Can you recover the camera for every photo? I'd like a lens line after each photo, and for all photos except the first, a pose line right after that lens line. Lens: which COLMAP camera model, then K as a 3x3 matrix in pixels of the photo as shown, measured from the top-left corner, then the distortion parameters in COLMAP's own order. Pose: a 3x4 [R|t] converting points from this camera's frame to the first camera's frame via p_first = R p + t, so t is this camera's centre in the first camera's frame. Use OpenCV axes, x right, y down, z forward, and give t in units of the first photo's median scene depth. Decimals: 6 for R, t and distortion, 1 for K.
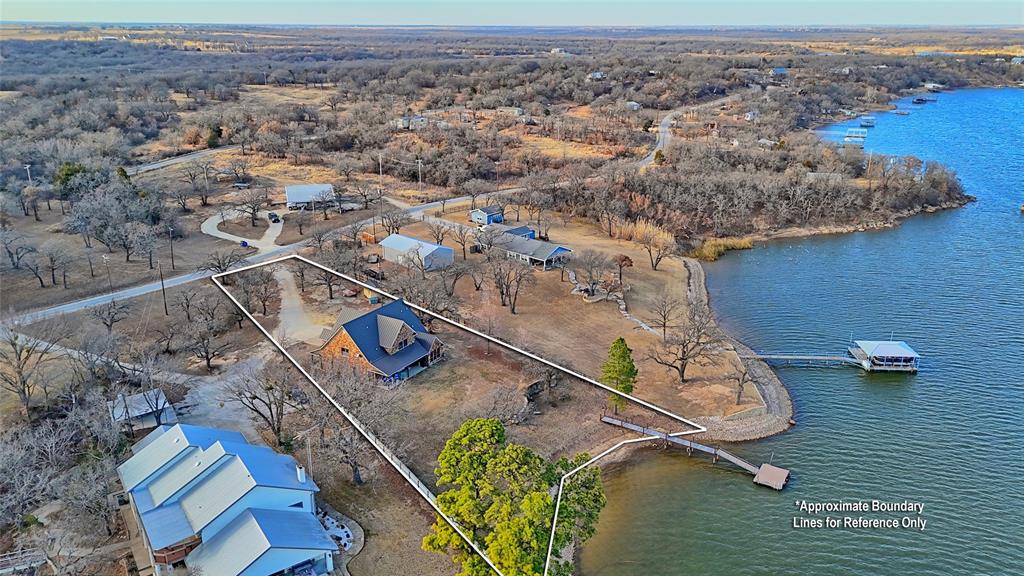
lens RADIAL K [[748.6, 0, 512.0], [0, 748.6, 288.0], [0, 0, 1]] dist [0.087058, -0.110726]
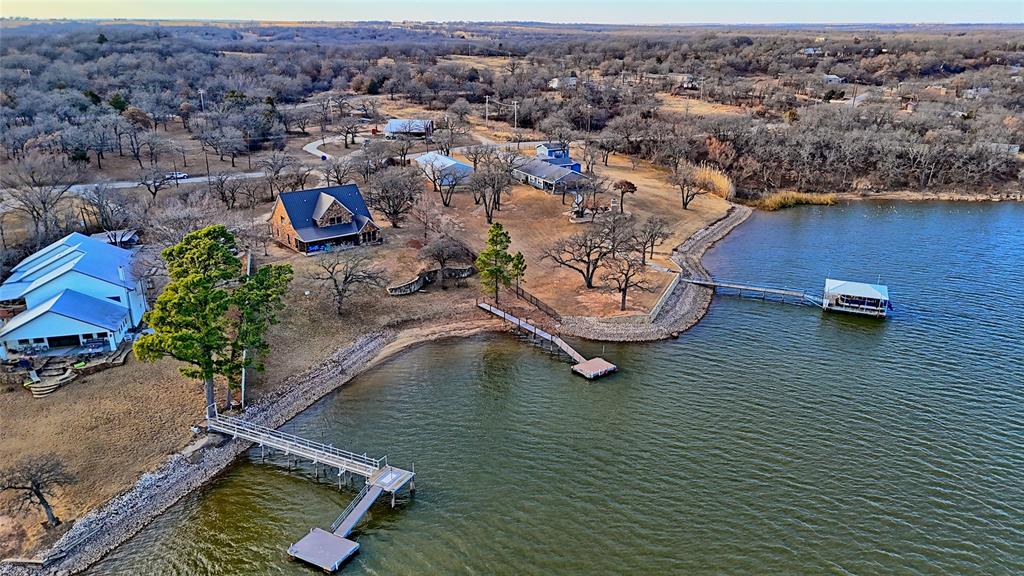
lens RADIAL K [[748.6, 0, 512.0], [0, 748.6, 288.0], [0, 0, 1]] dist [0.087058, -0.110726]
pose [[0.937651, 0.116107, -0.327612, 0.319903], [-0.115973, 0.993051, 0.020017, 0.083733], [0.327659, 0.019225, 0.944600, 0.043794]]
